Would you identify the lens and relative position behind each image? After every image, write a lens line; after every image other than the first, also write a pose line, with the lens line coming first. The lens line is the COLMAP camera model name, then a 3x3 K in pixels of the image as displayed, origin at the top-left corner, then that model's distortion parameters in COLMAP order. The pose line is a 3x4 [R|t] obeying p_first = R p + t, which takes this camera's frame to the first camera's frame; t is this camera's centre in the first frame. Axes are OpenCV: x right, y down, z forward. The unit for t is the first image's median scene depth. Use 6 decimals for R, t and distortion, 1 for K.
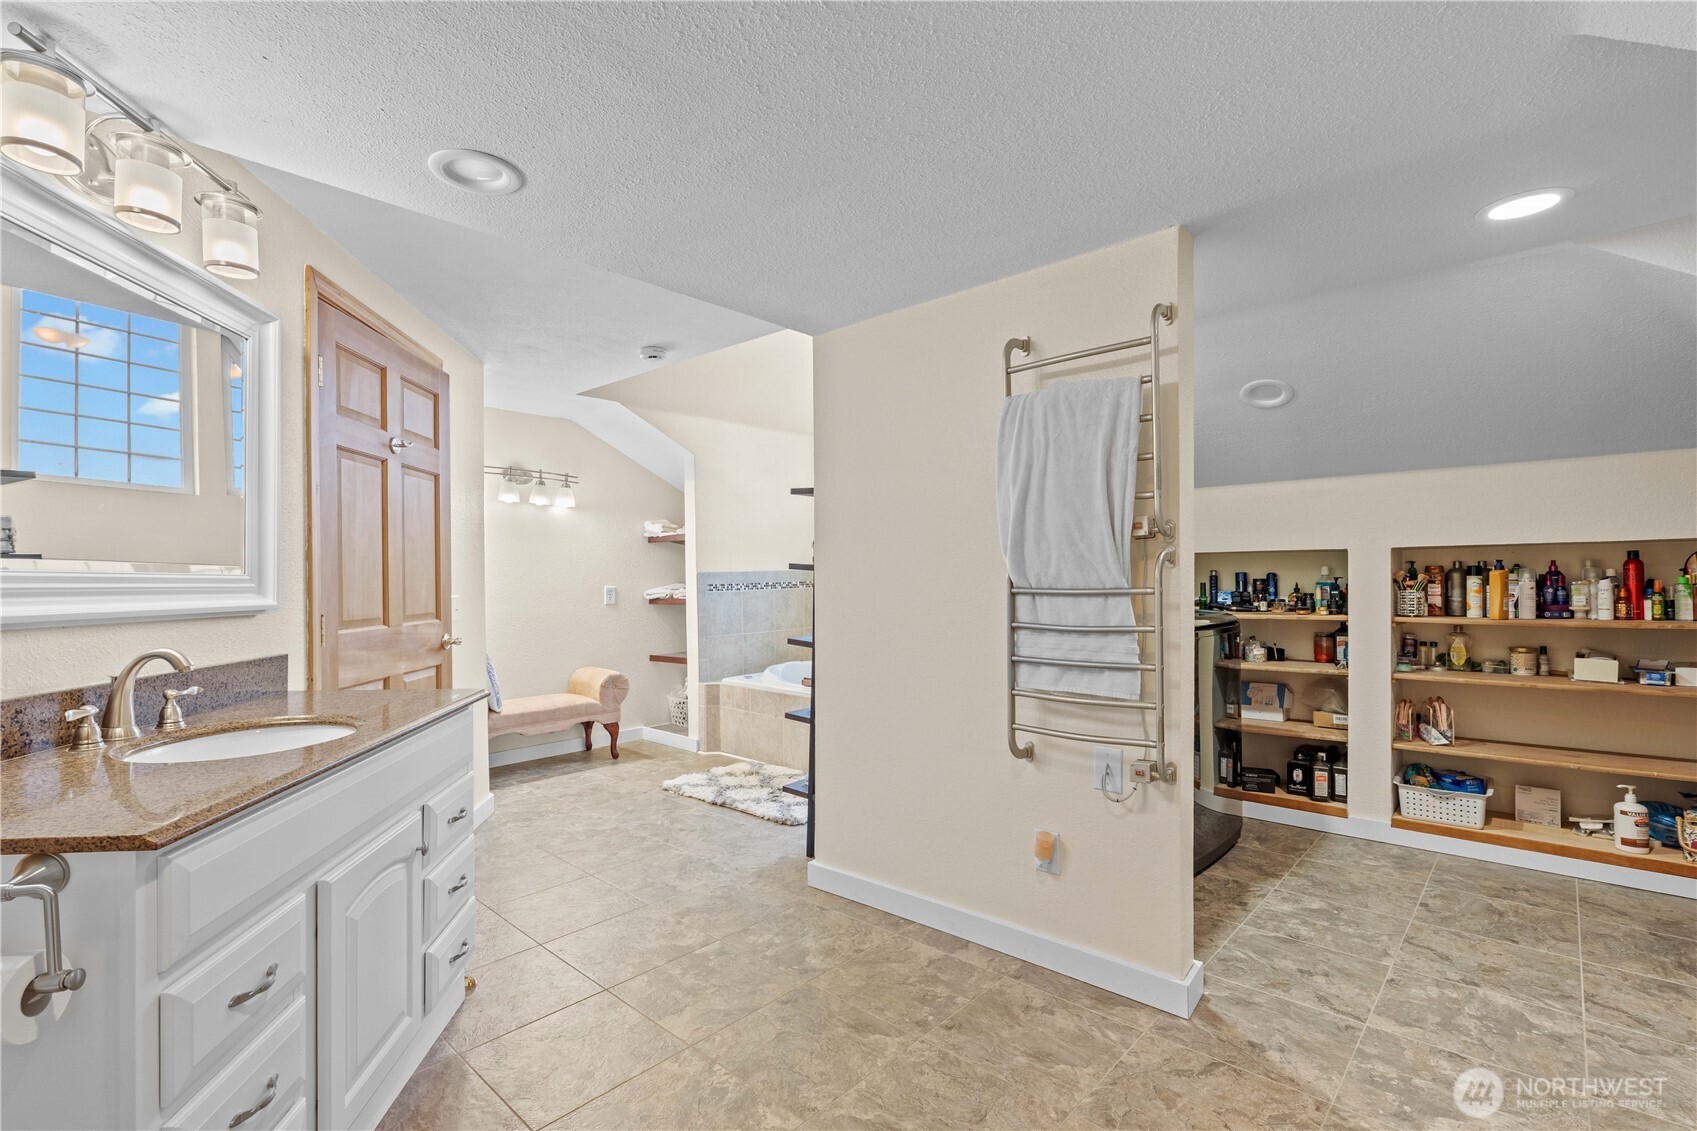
lens RADIAL K [[766.4, 0, 828.1], [0, 766.4, 570.1], [0, 0, 1]] dist [-0.004594, 0.000993]
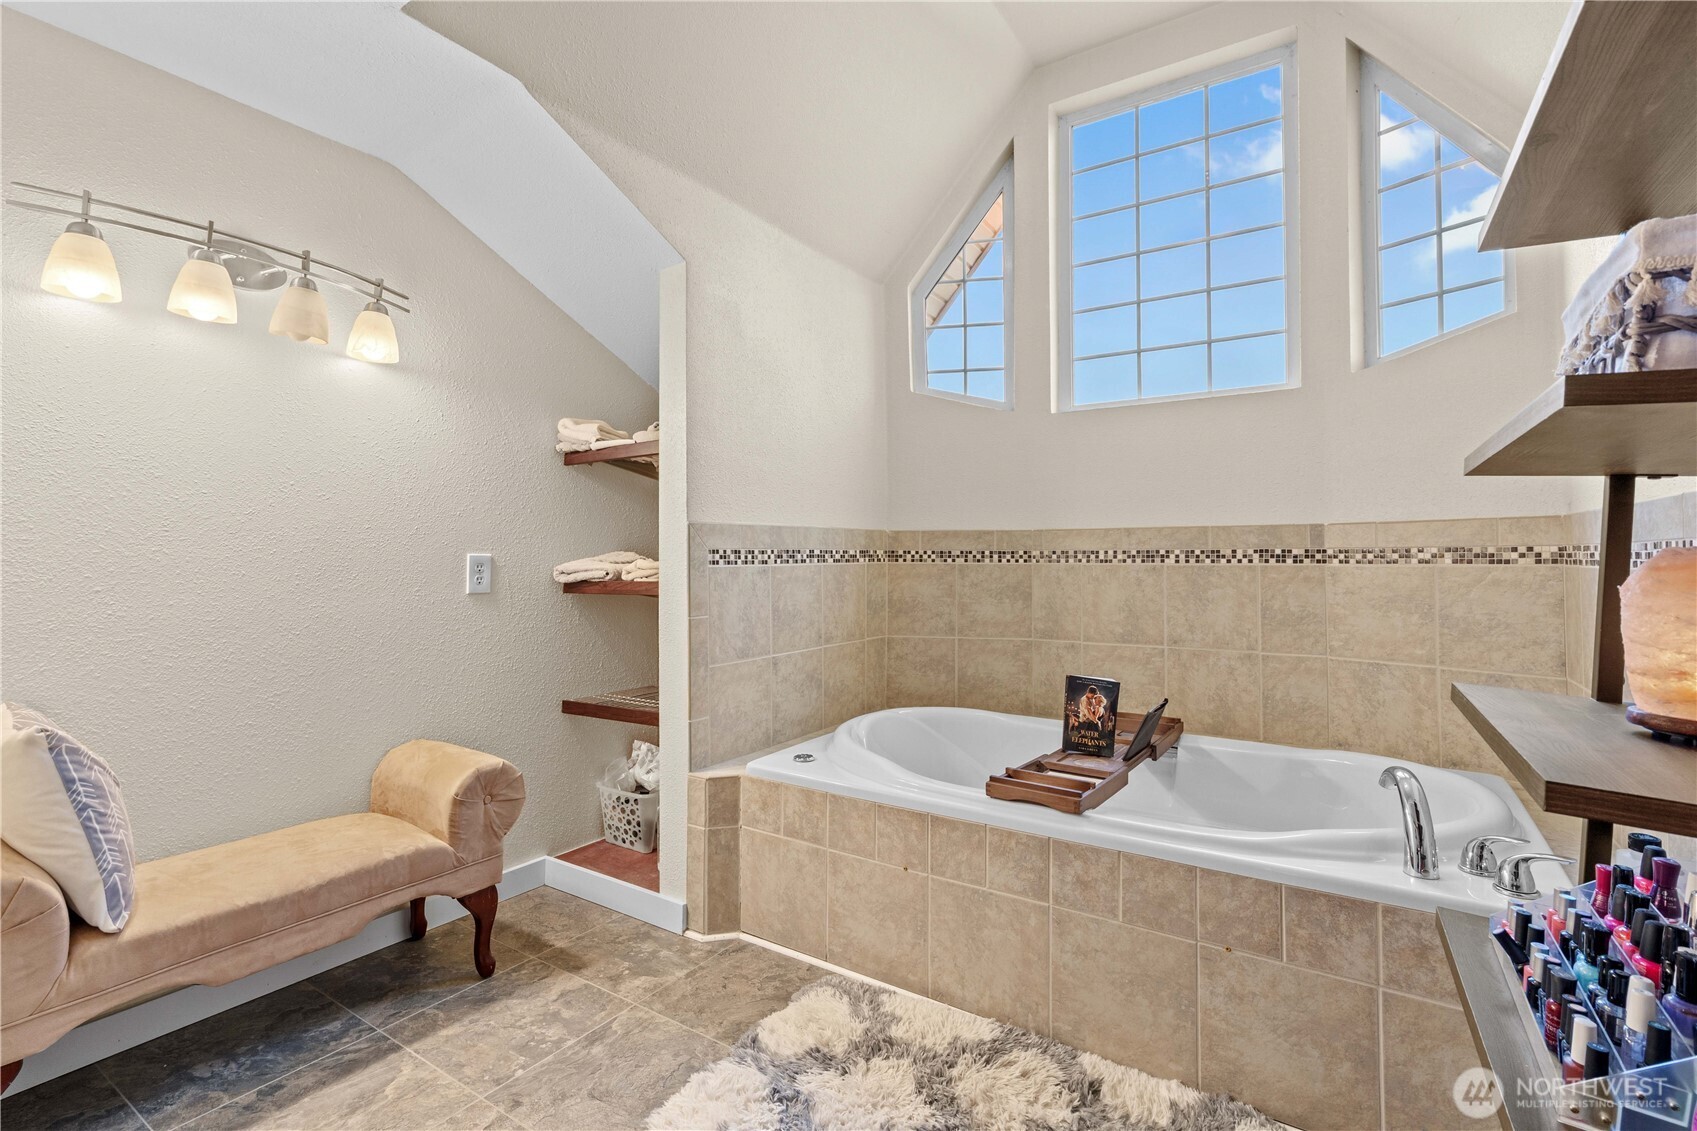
lens RADIAL K [[798.2, 0, 829.6], [0, 798.2, 534.4], [0, 0, 1]] dist [-0.003028, 0.000470]
pose [[0.988570, 0.011783, 0.150304, -0.190719], [-0.007345, 0.999522, -0.030045, 0.028348], [-0.150586, 0.028598, 0.988183, 0.635459]]
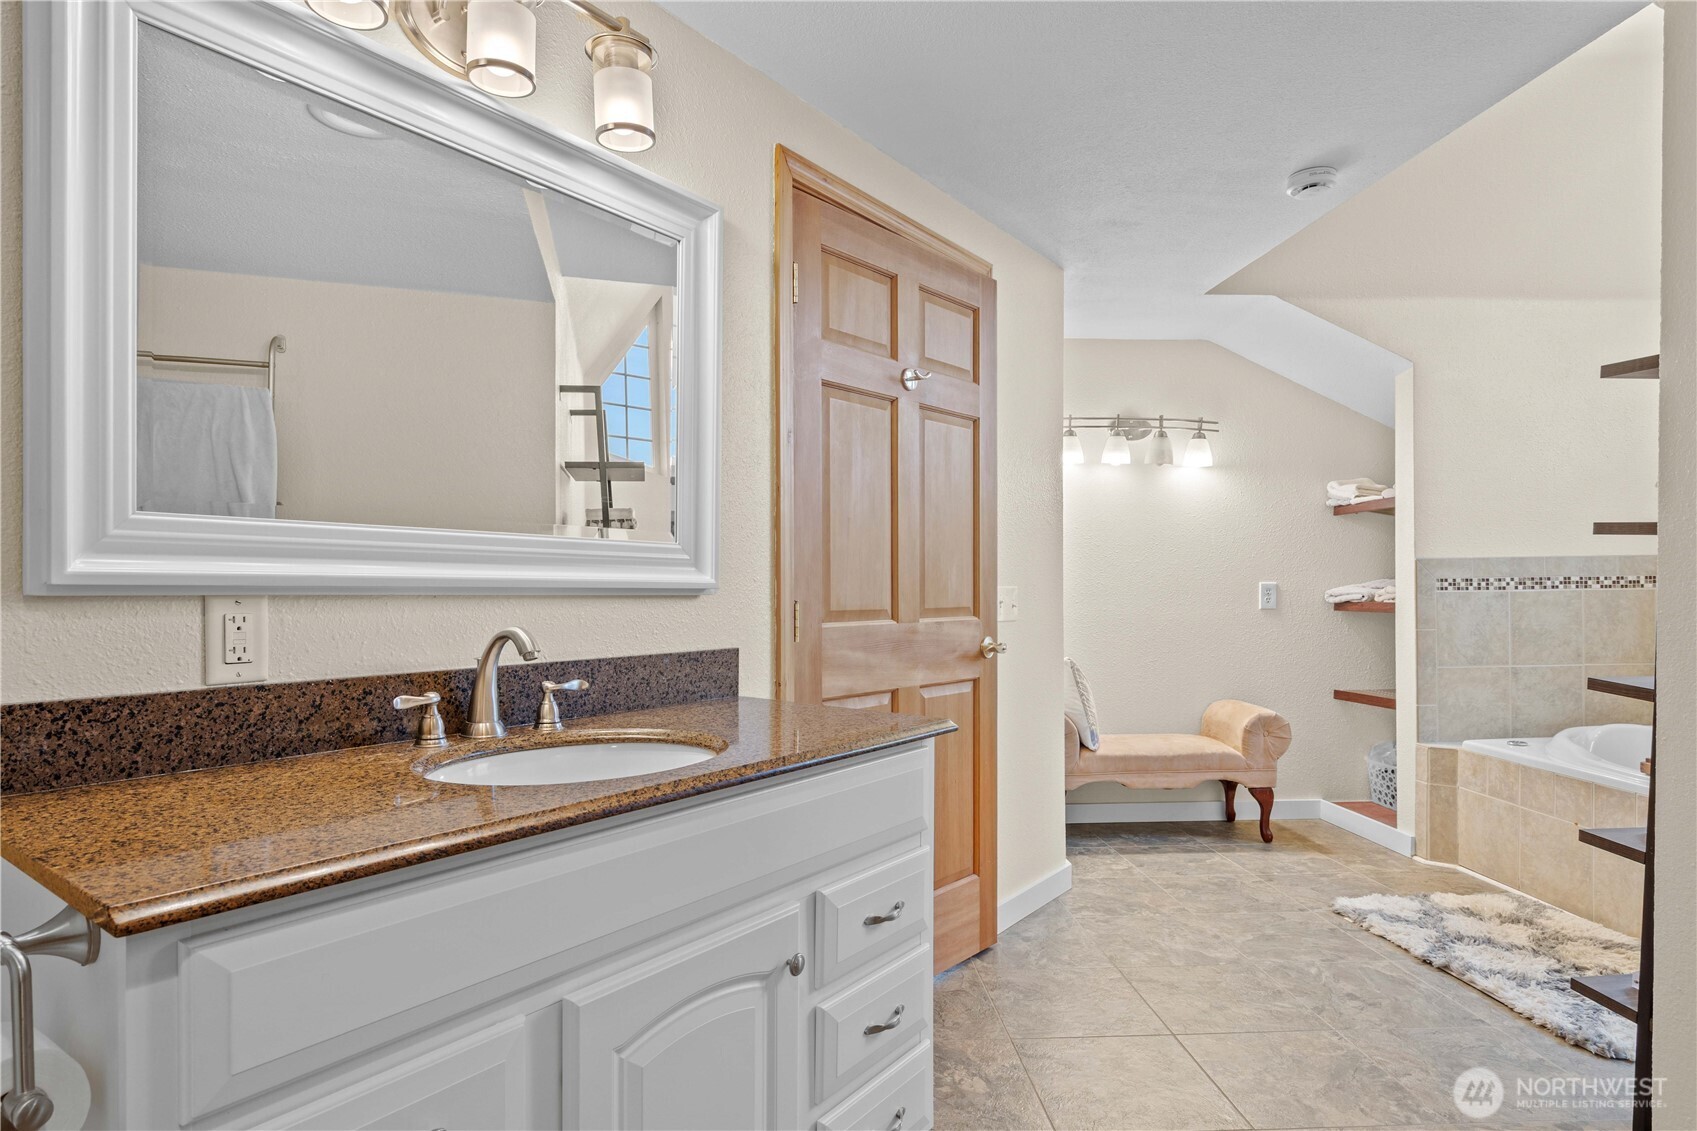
lens RADIAL K [[935.3, 0, 843.6], [0, 935.3, 595.2], [0, 0, 1]] dist [0.006376, 0.000469]
pose [[0.726199, 0.012675, -0.687368, 0.010066], [0.002565, 0.999773, 0.021146, 0.018056], [0.687480, -0.017120, 0.726001, 0.192515]]
